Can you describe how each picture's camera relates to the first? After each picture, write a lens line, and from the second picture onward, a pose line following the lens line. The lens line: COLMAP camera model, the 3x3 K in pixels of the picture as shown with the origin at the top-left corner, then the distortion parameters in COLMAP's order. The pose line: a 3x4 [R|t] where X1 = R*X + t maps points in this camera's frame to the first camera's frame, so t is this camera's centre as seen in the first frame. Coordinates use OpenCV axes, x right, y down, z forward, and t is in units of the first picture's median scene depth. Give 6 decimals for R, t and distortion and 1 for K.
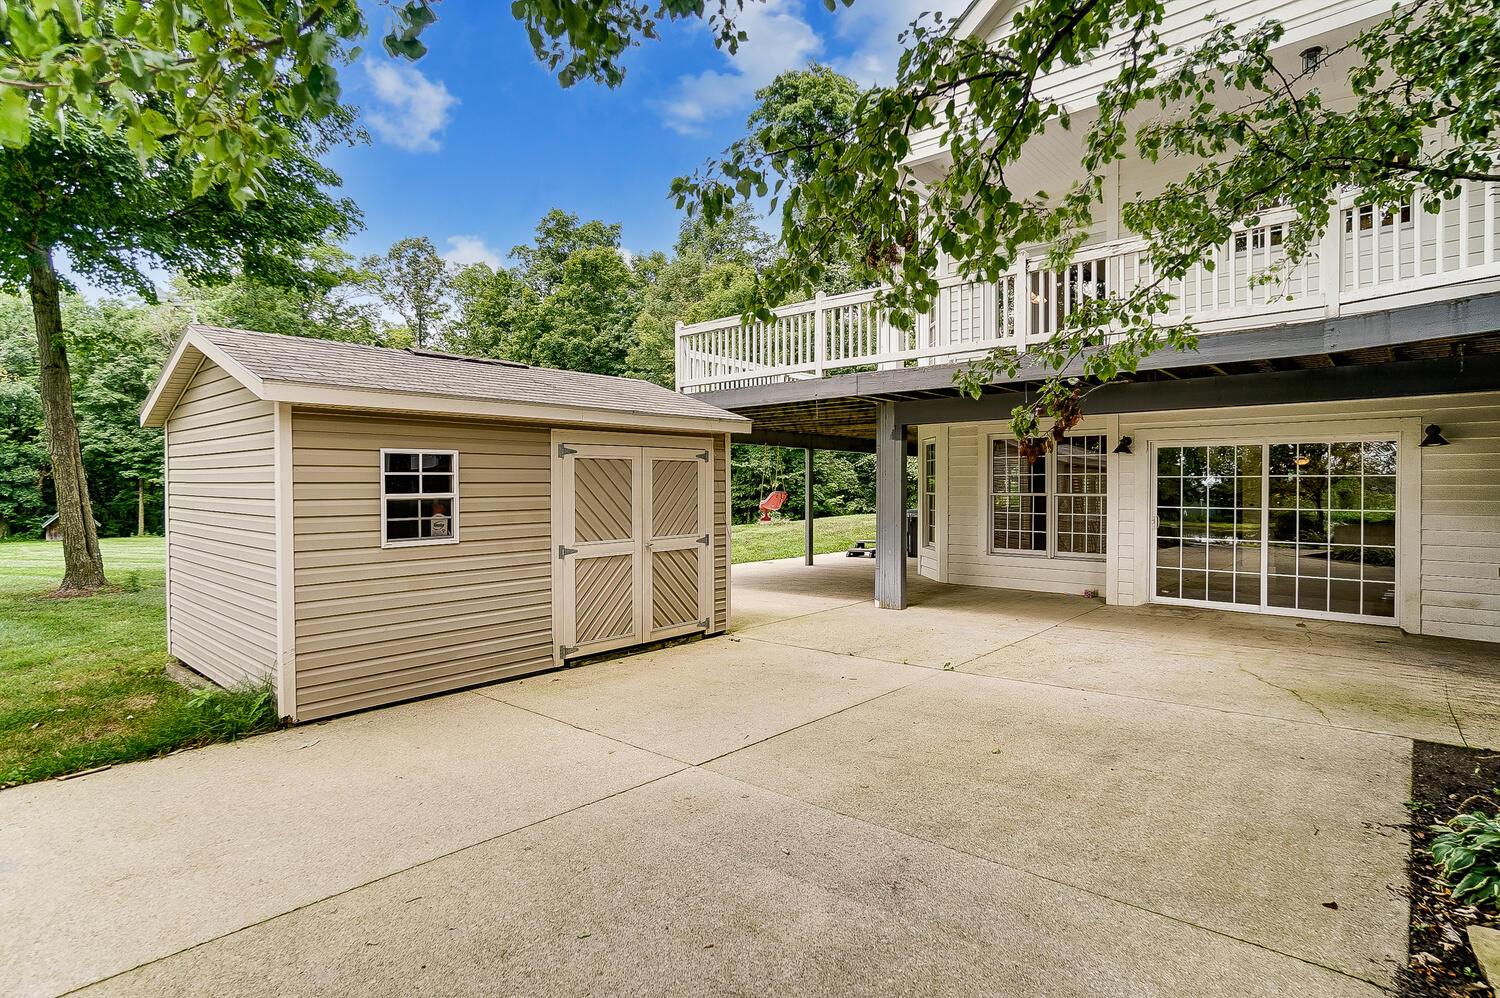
lens RADIAL K [[757.4, 0, 758.6], [0, 757.4, 495.9], [0, 0, 1]] dist [-0.030199, 0.001778]
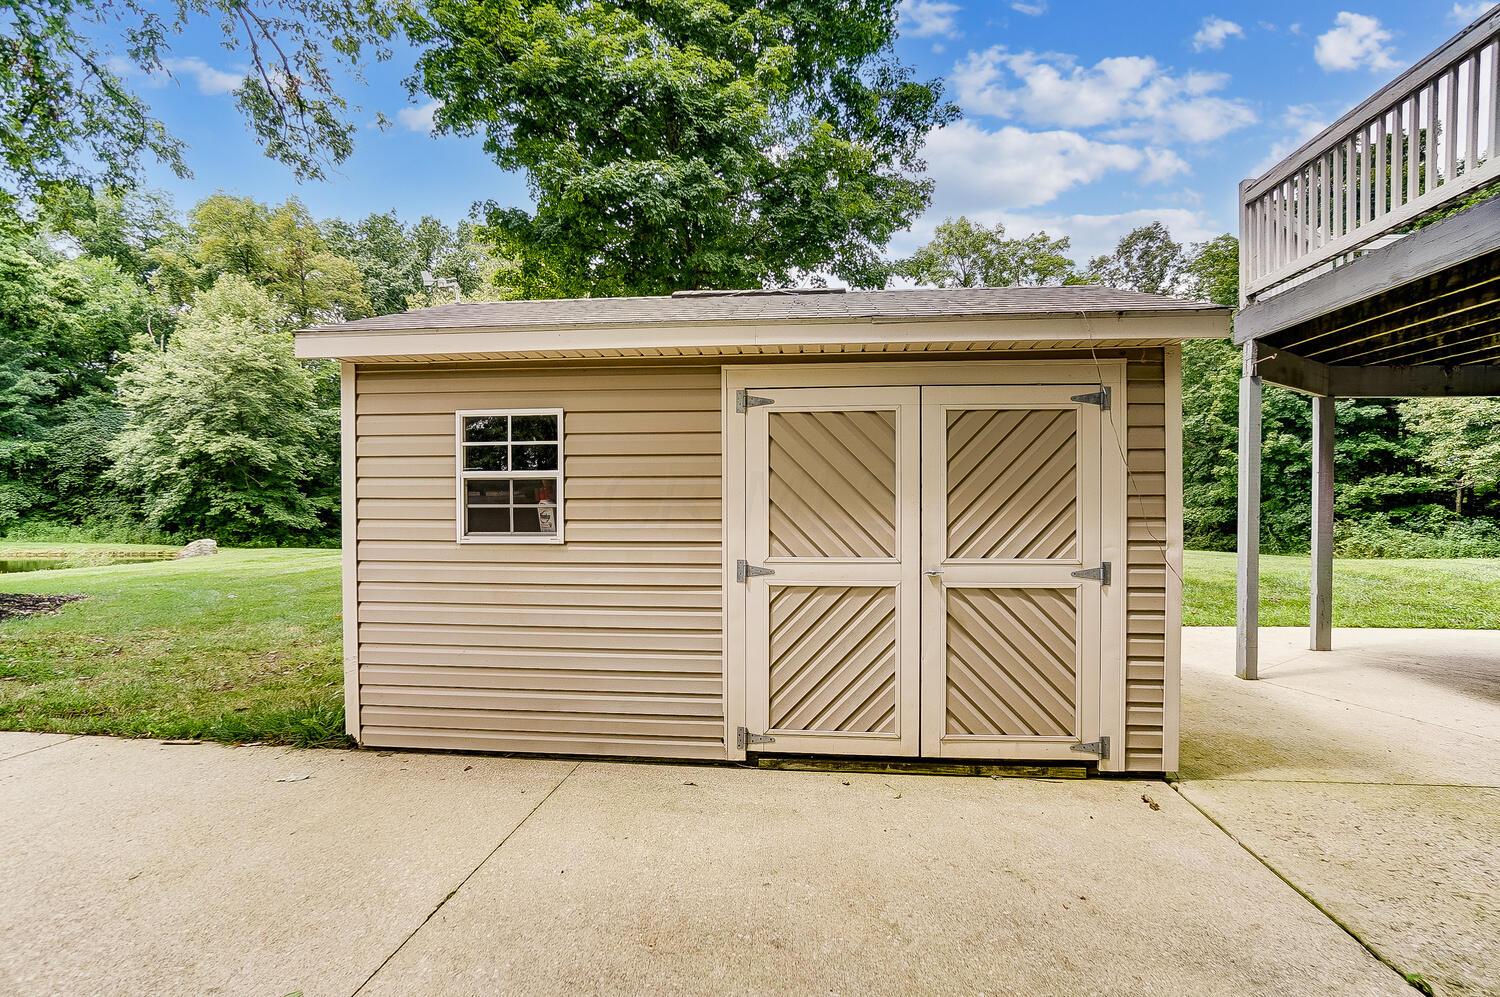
lens RADIAL K [[757.4, 0, 749.7], [0, 757.4, 503.7], [0, 0, 1]] dist [-0.030199, 0.001778]
pose [[0.572780, 0.012311, -0.819617, 0.233084], [-0.015274, 0.999874, 0.004344, 0.018442], [0.819567, 0.010030, 0.572896, 0.660871]]
